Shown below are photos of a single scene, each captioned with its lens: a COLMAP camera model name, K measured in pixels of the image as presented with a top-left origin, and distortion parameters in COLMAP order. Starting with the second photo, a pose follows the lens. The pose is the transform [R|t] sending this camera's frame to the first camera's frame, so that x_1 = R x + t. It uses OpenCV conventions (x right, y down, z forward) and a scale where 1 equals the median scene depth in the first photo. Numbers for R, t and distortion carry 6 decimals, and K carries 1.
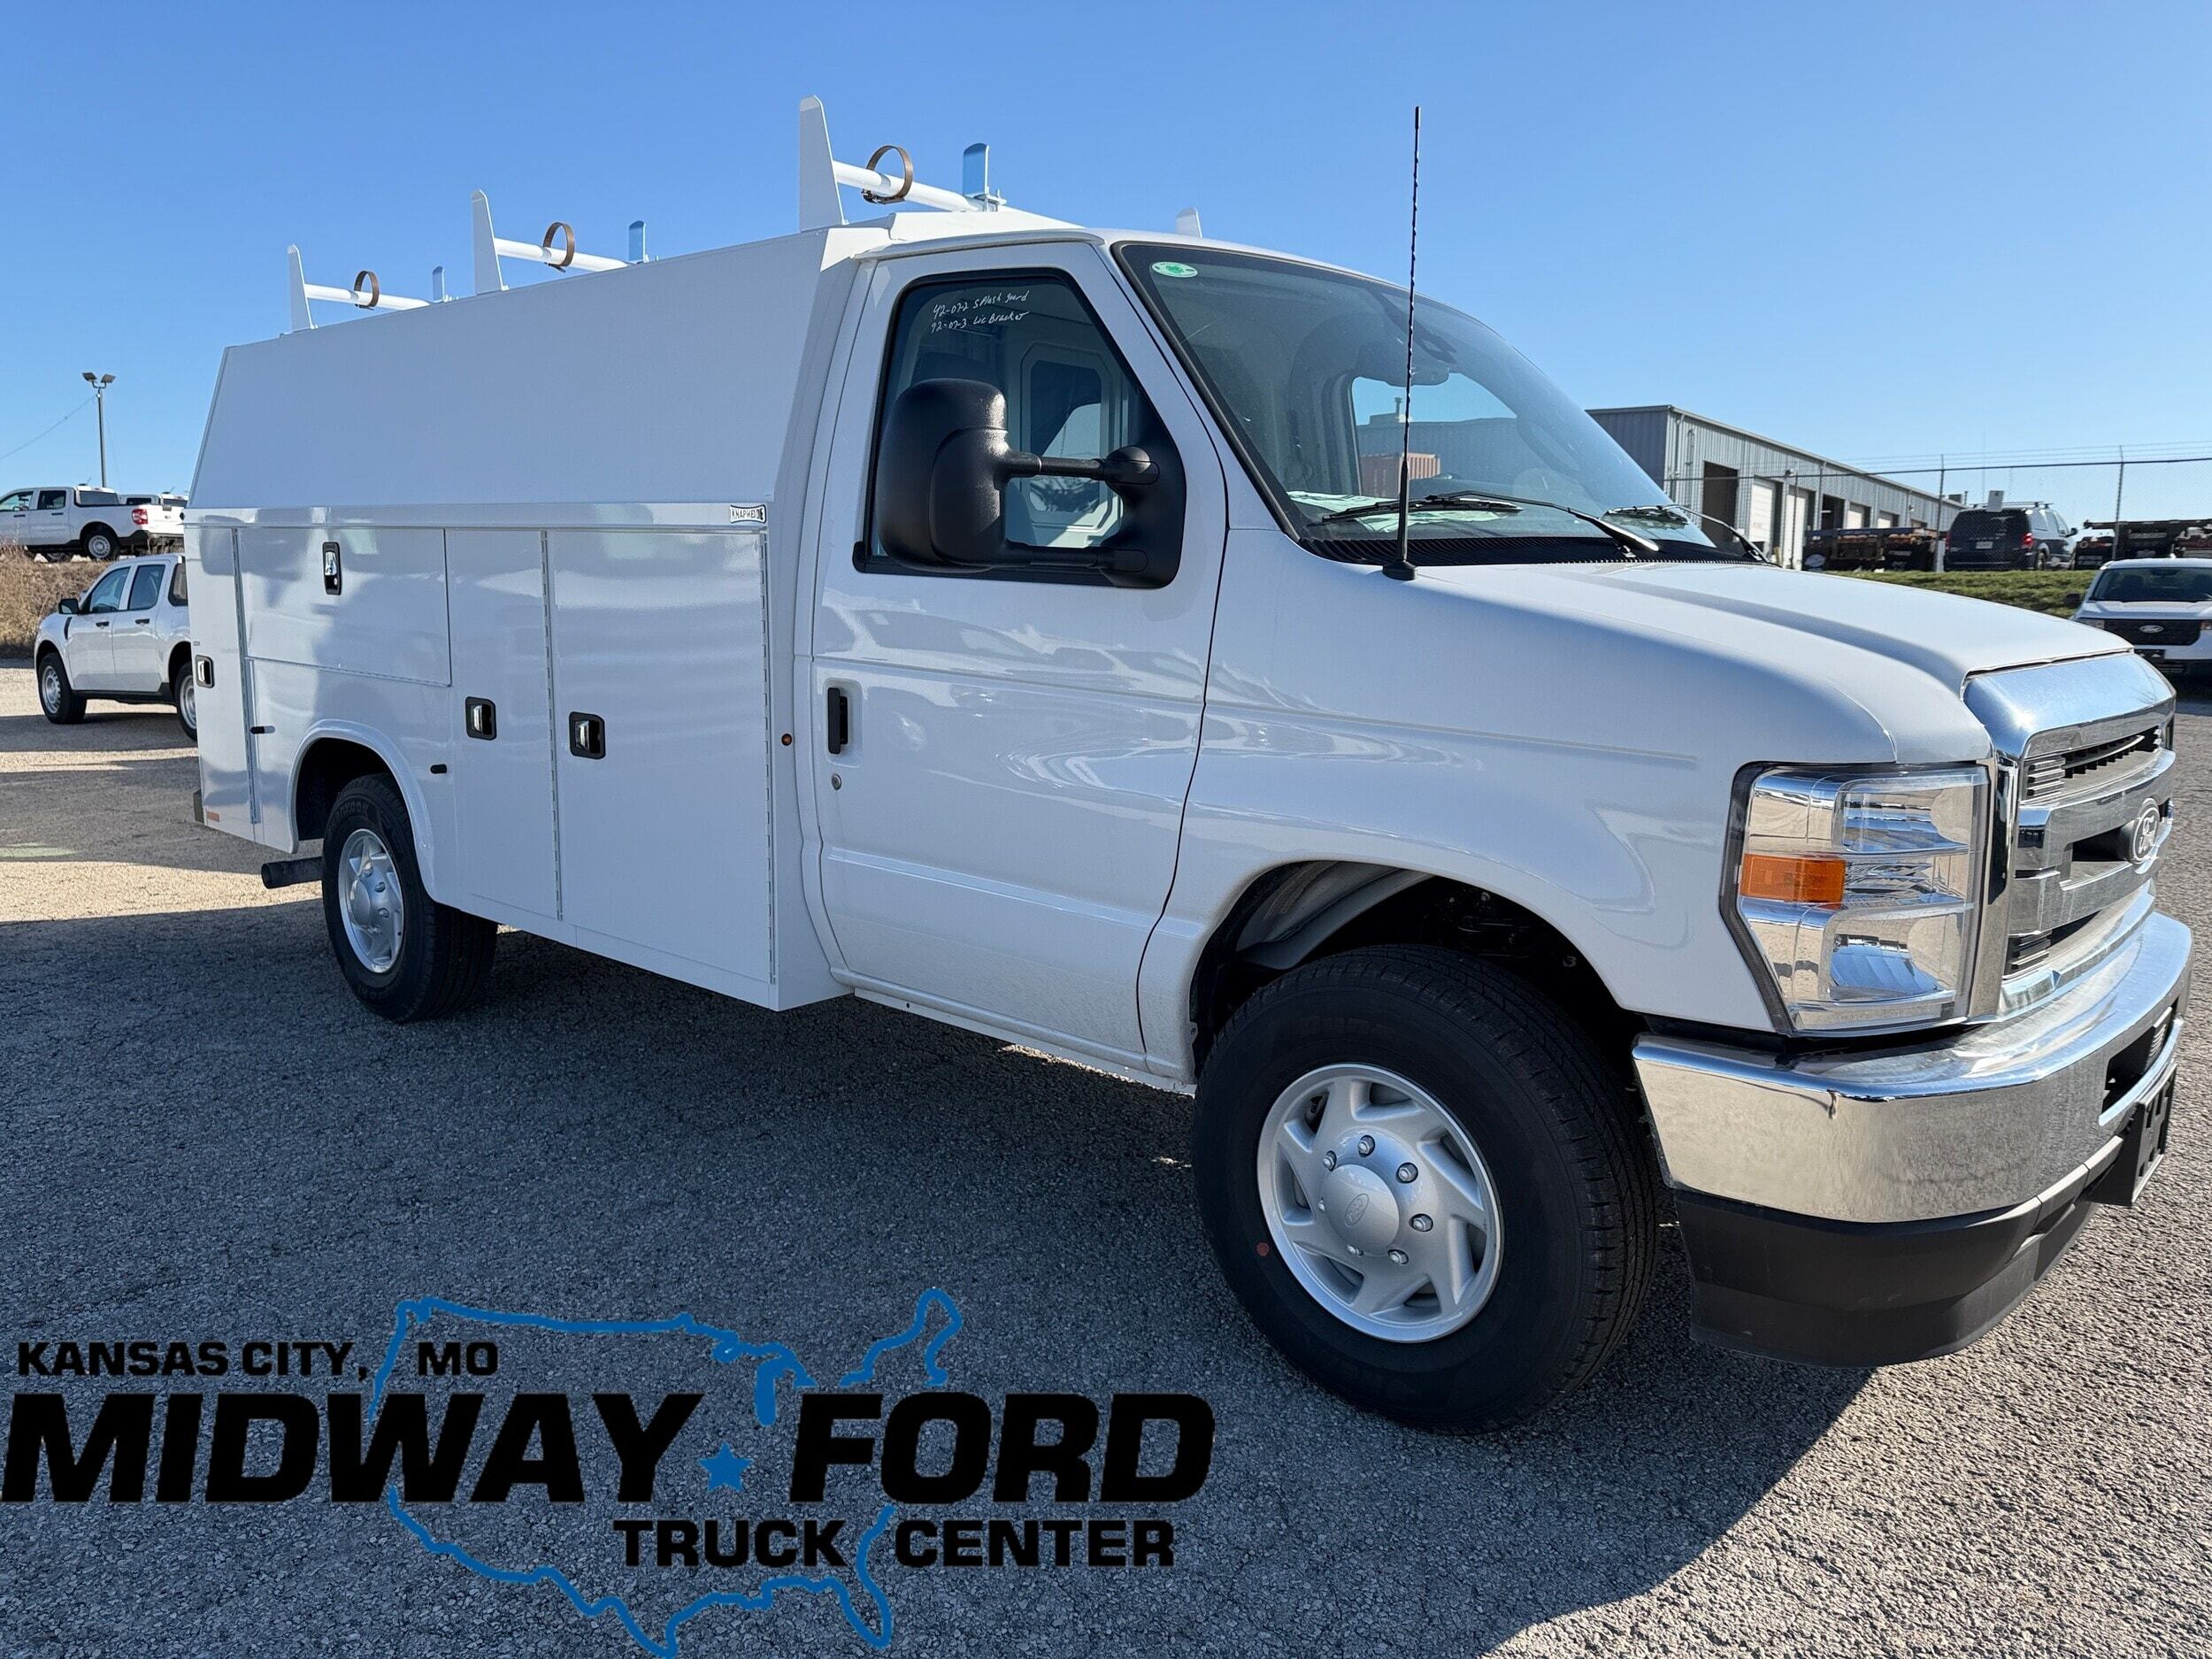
lens RADIAL K [[1534.4, 0, 1100.8], [0, 1534.4, 838.8], [0, 0, 1]] dist [0.045559, -0.062372]
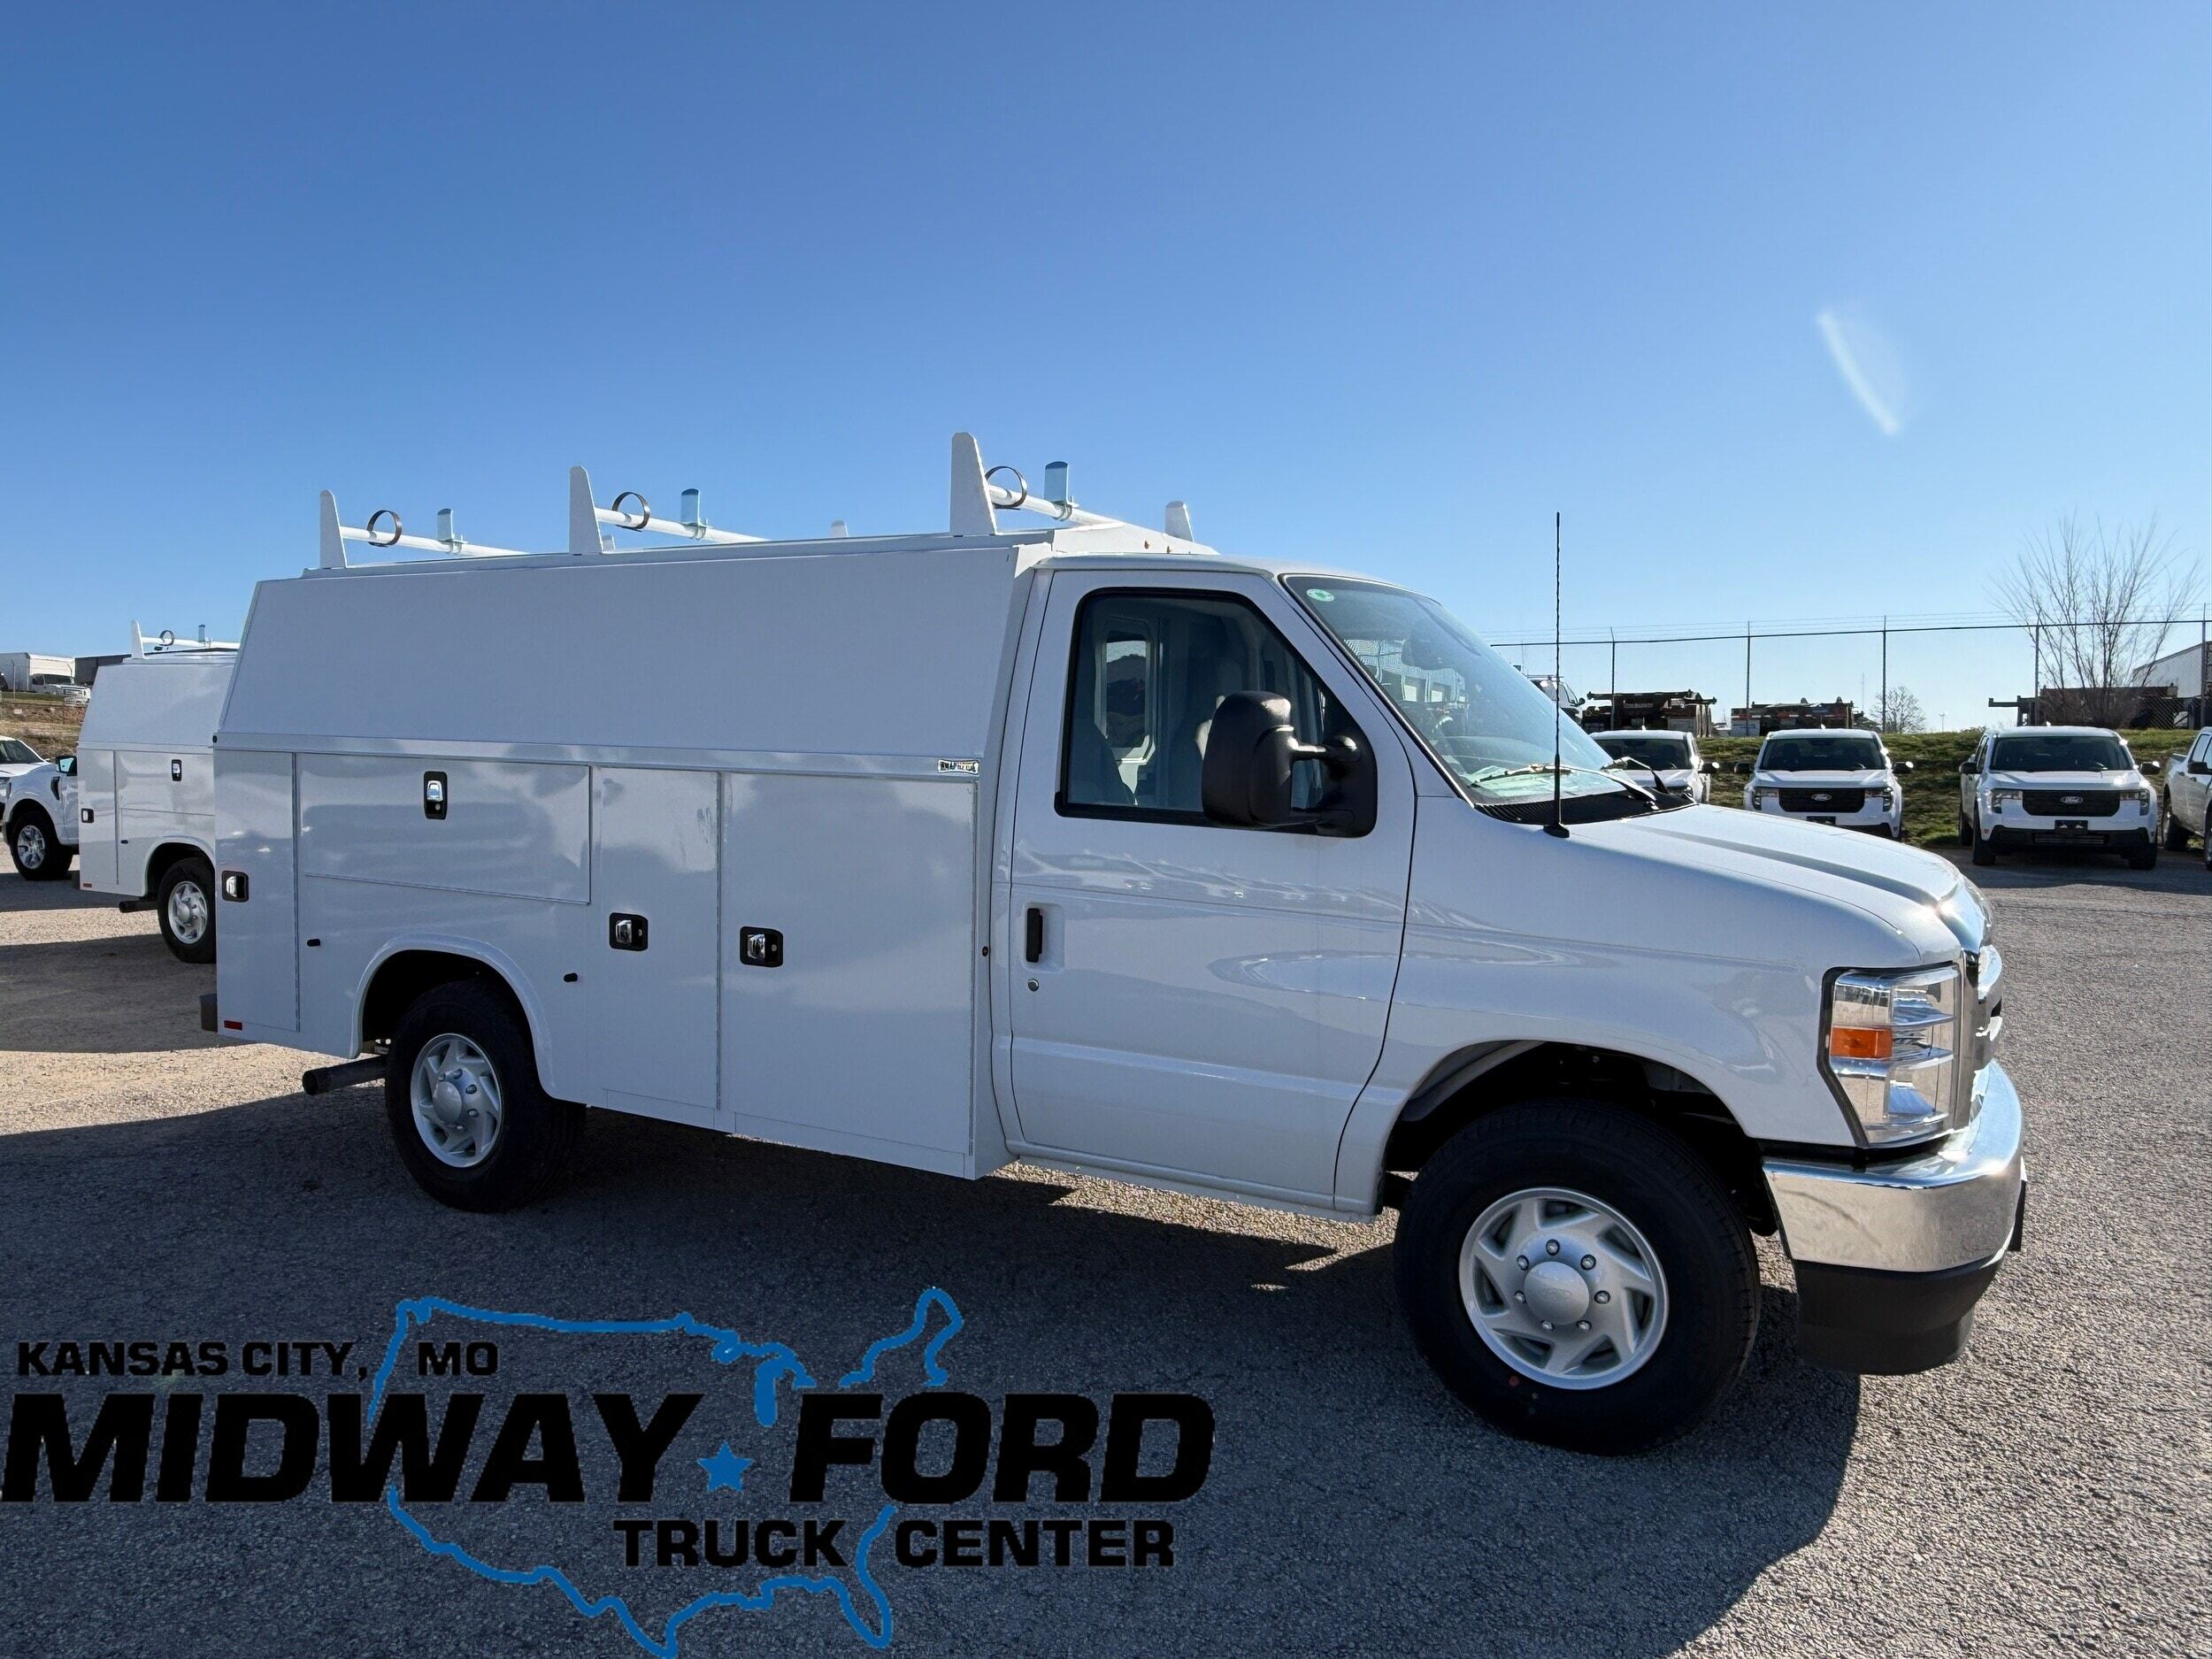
lens RADIAL K [[1534.4, 0, 1037.1], [0, 1534.4, 888.8], [0, 0, 1]] dist [0.045559, -0.062372]
pose [[0.979168, -0.015625, 0.202451, -0.487609], [0.029972, 0.997235, -0.067998, -0.034341], [-0.200828, 0.072649, 0.976929, -0.243267]]
